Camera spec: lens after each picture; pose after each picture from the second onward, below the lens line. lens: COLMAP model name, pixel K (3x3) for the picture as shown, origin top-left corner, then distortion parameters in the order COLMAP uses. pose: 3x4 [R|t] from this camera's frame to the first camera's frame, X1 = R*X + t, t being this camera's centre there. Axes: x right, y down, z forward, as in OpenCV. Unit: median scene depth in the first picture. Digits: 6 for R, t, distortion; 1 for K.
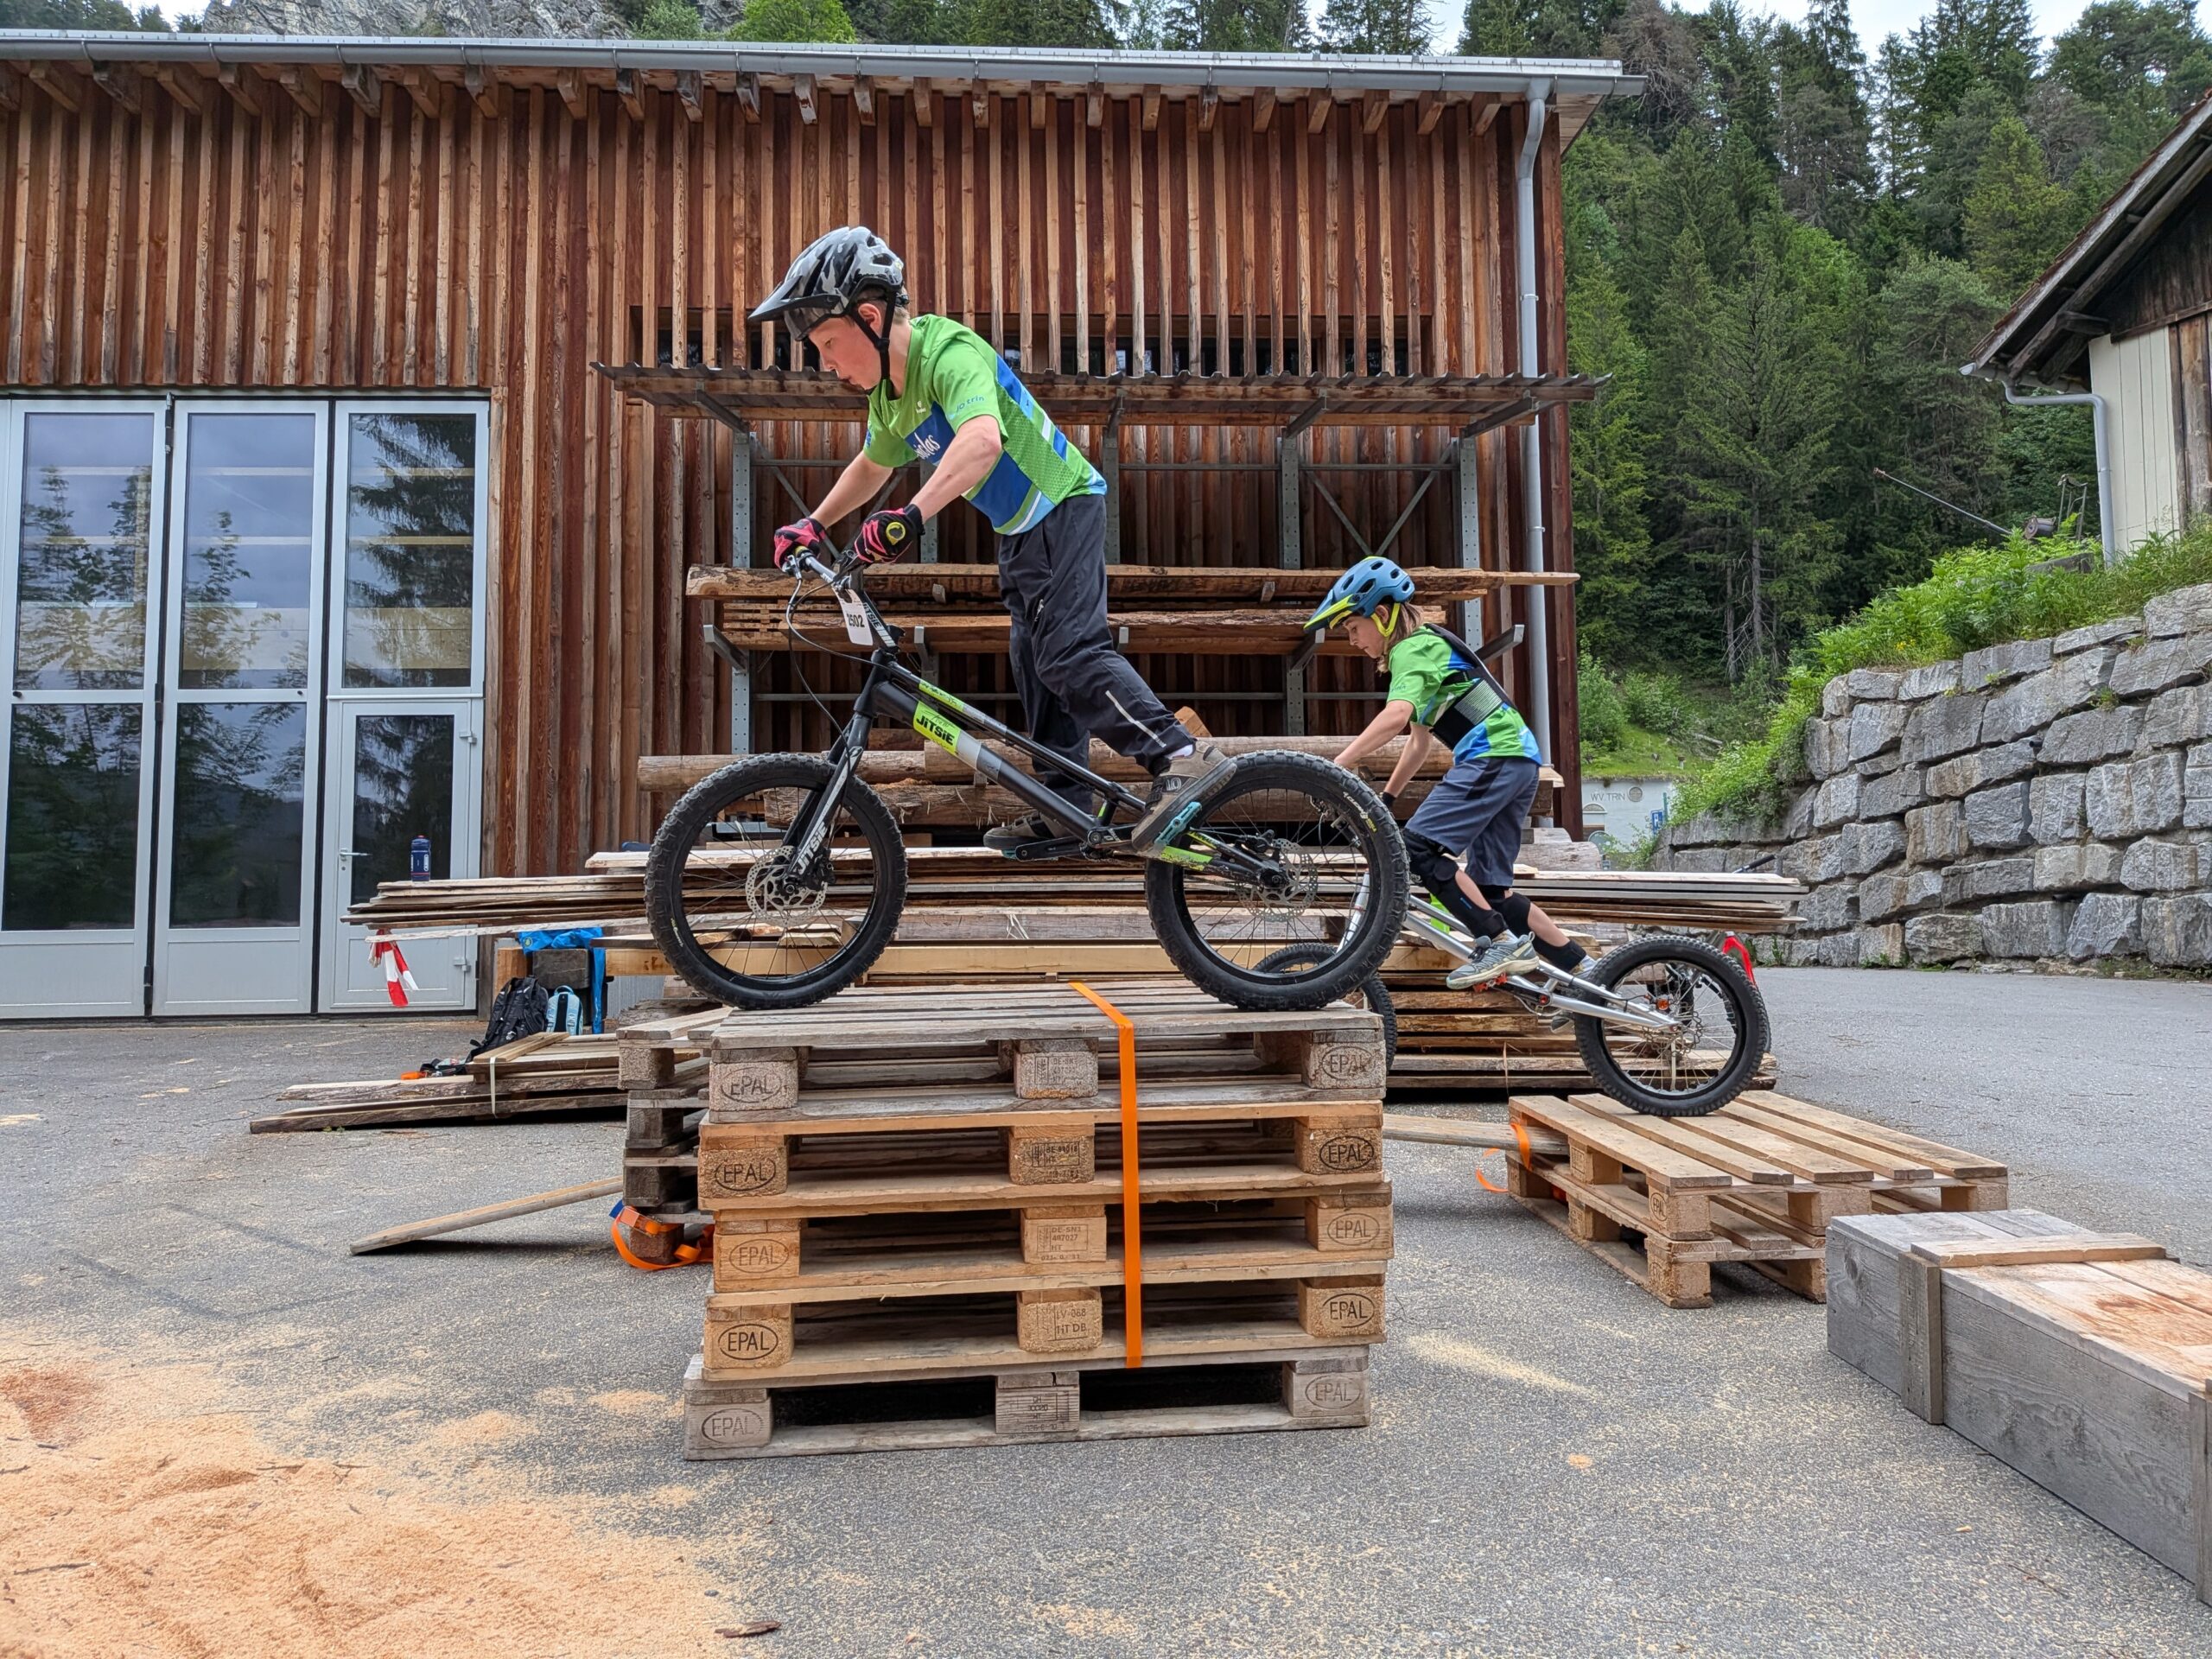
lens RADIAL K [[1558.8, 0, 1130.1], [0, 1558.8, 777.9], [0, 0, 1]] dist [0.084549, -0.141708]
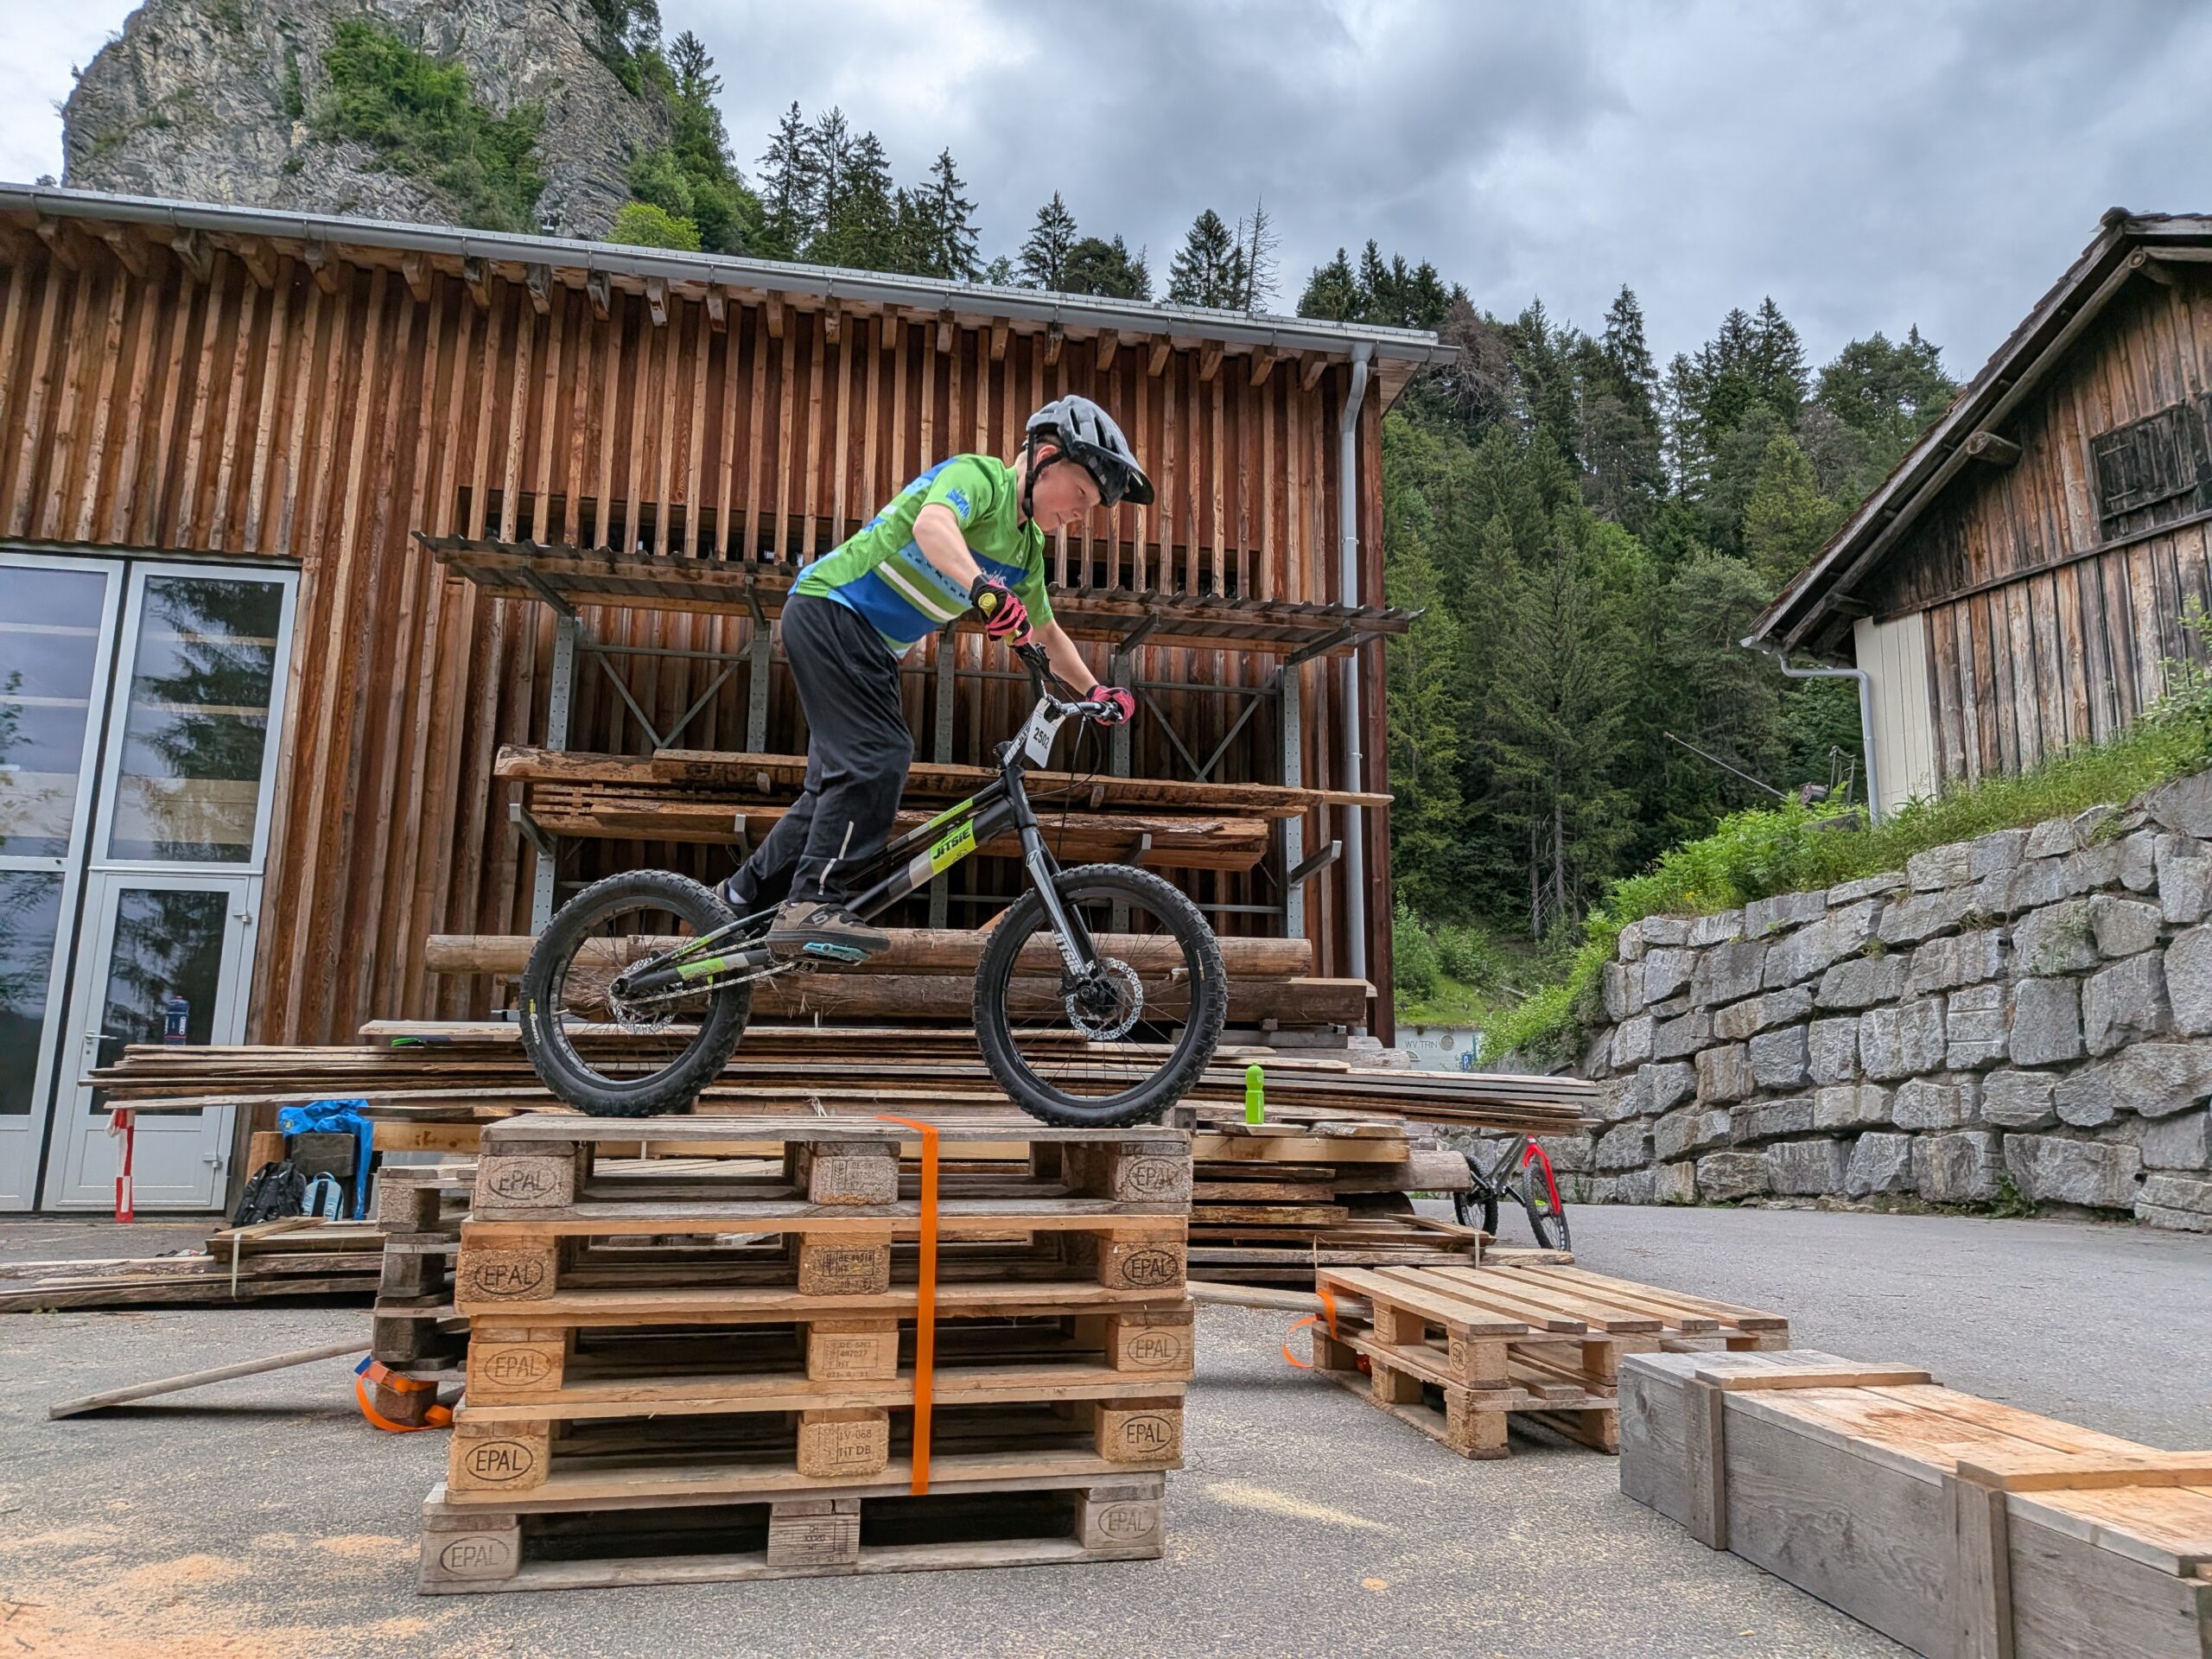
lens RADIAL K [[1565.2, 0, 1148.8], [0, 1565.2, 839.2], [0, 0, 1]] dist [0.041571, -0.065461]
pose [[0.991892, 0.043405, 0.119445, 0.002207], [-0.029391, 0.992735, -0.116674, 0.022432], [-0.123642, 0.112217, 0.985961, 0.000570]]
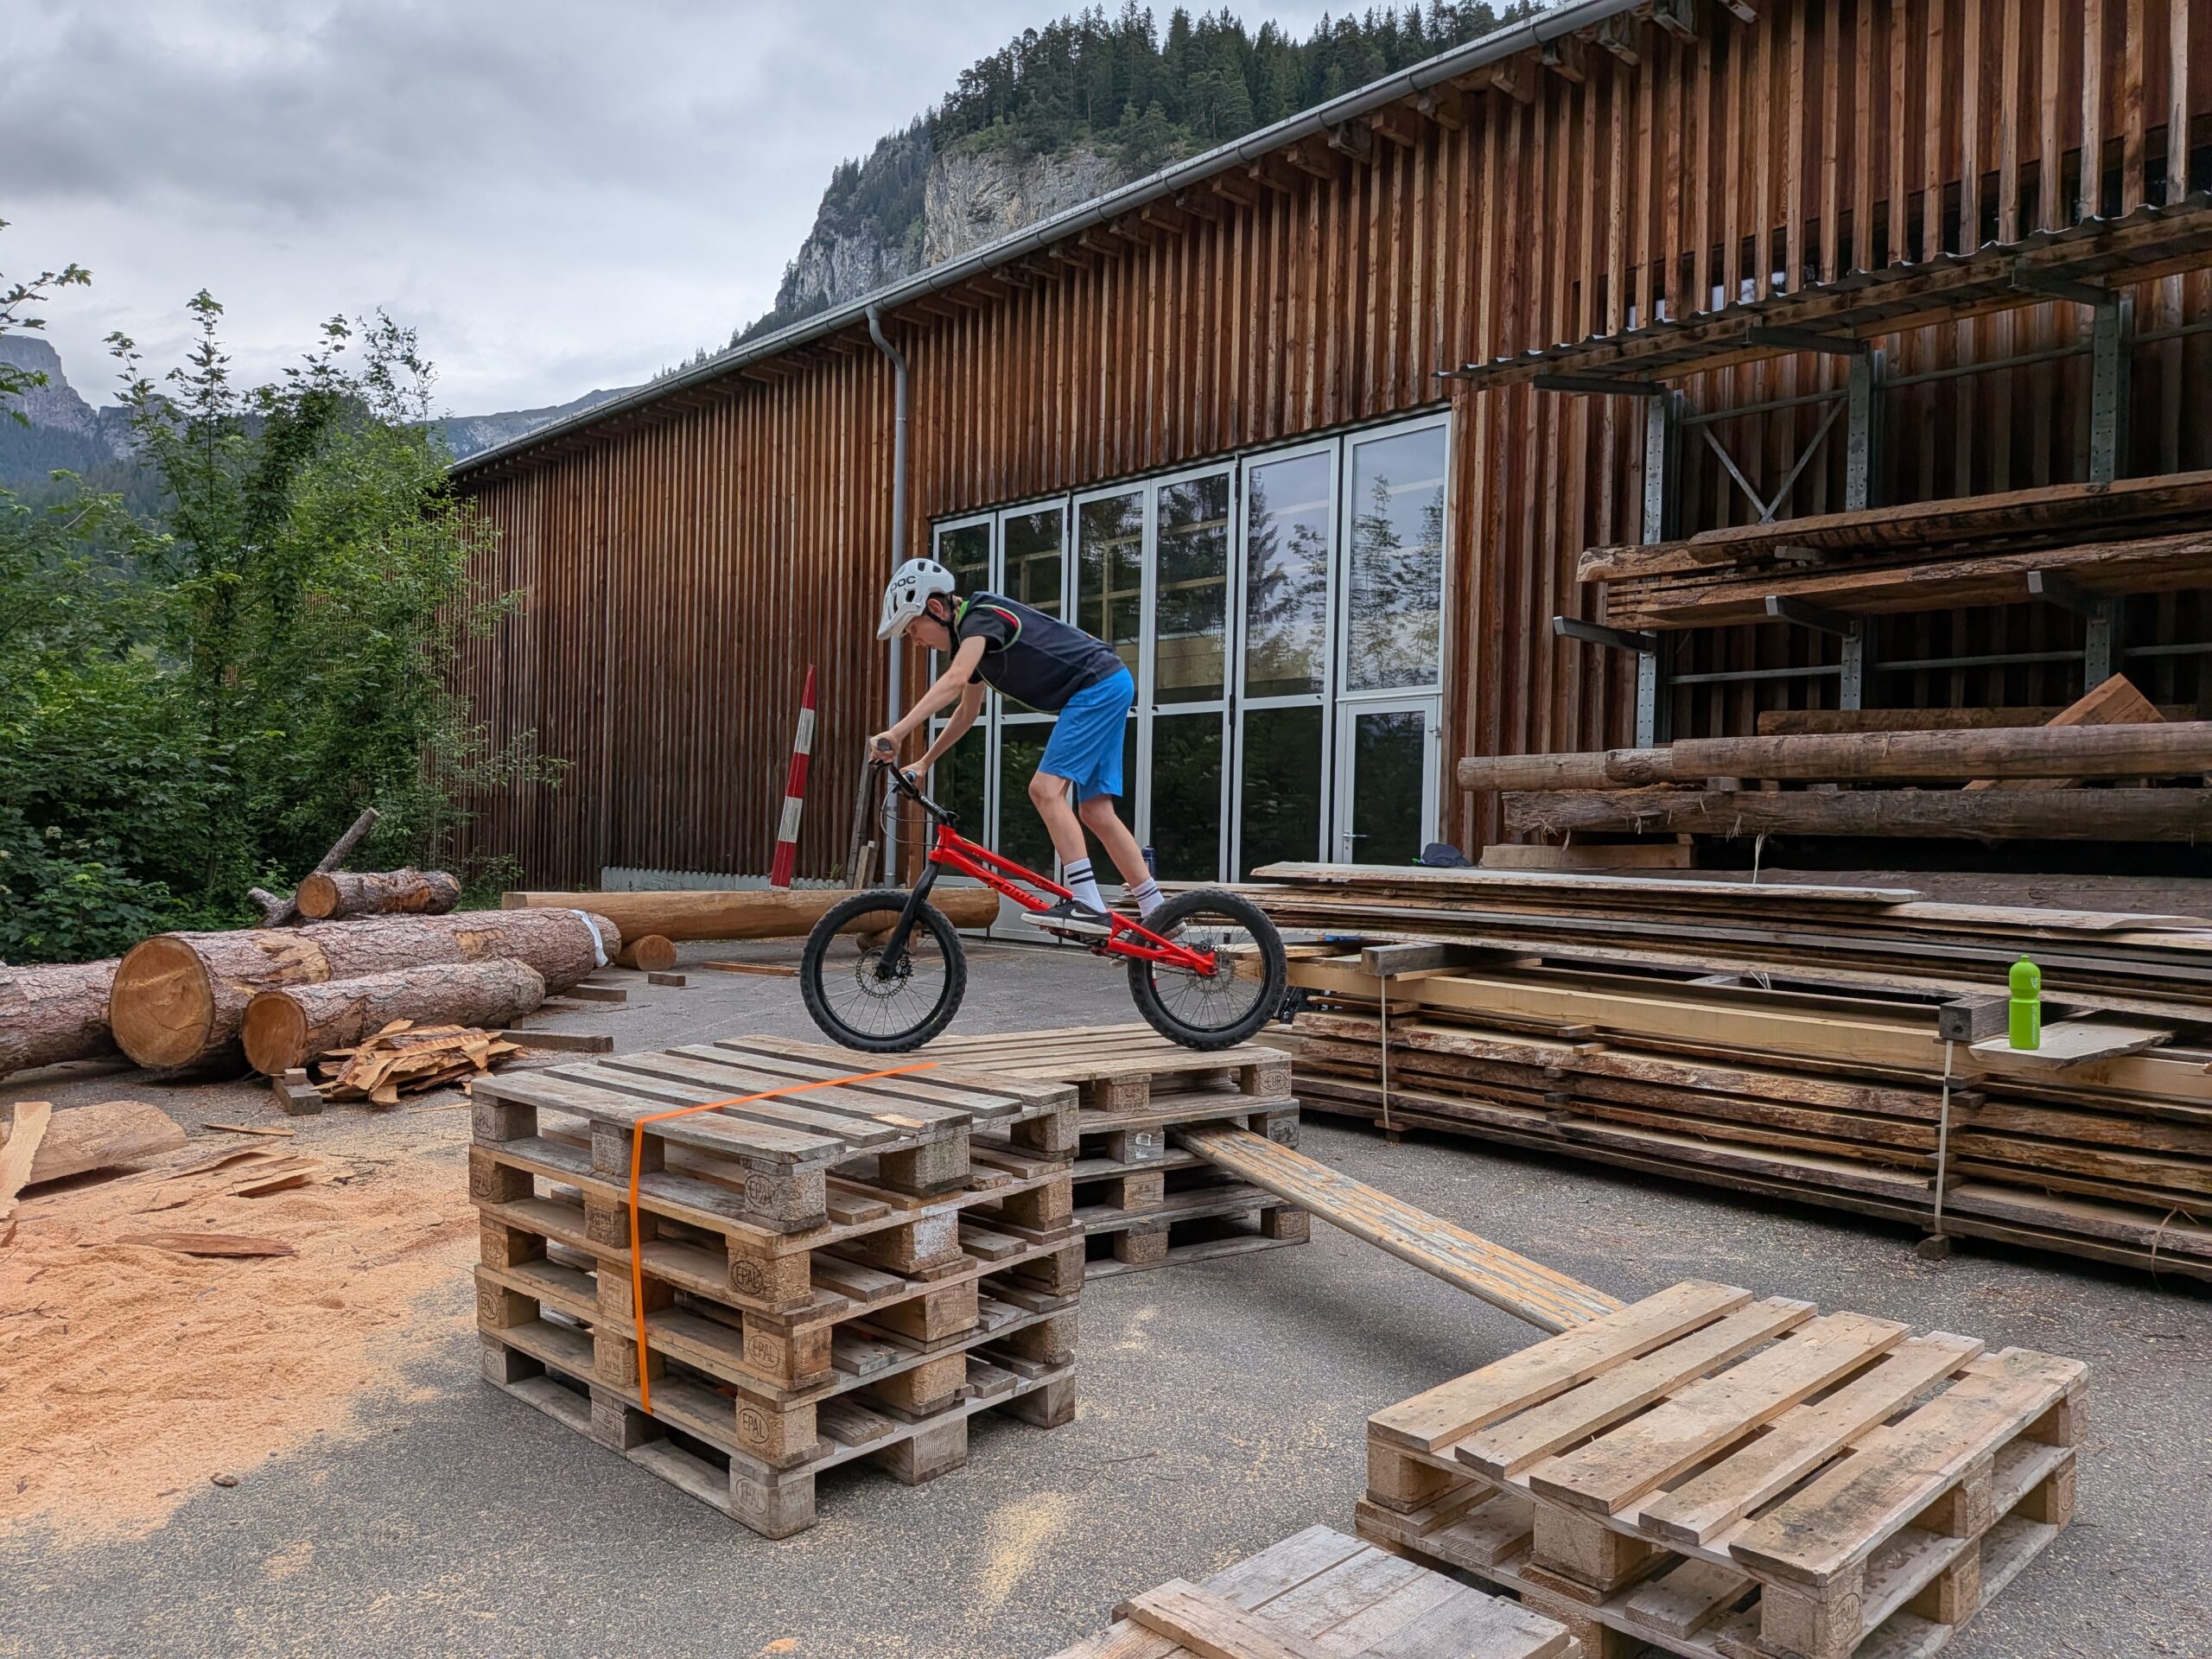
lens RADIAL K [[1562.5, 0, 1121.5], [0, 1562.5, 847.7], [0, 0, 1]] dist [0.090589, -0.158824]
pose [[0.638623, 0.031451, -0.768877, 0.276786], [0.033208, 0.997107, 0.068369, -0.026746], [0.768803, -0.069195, 0.635731, 0.140569]]
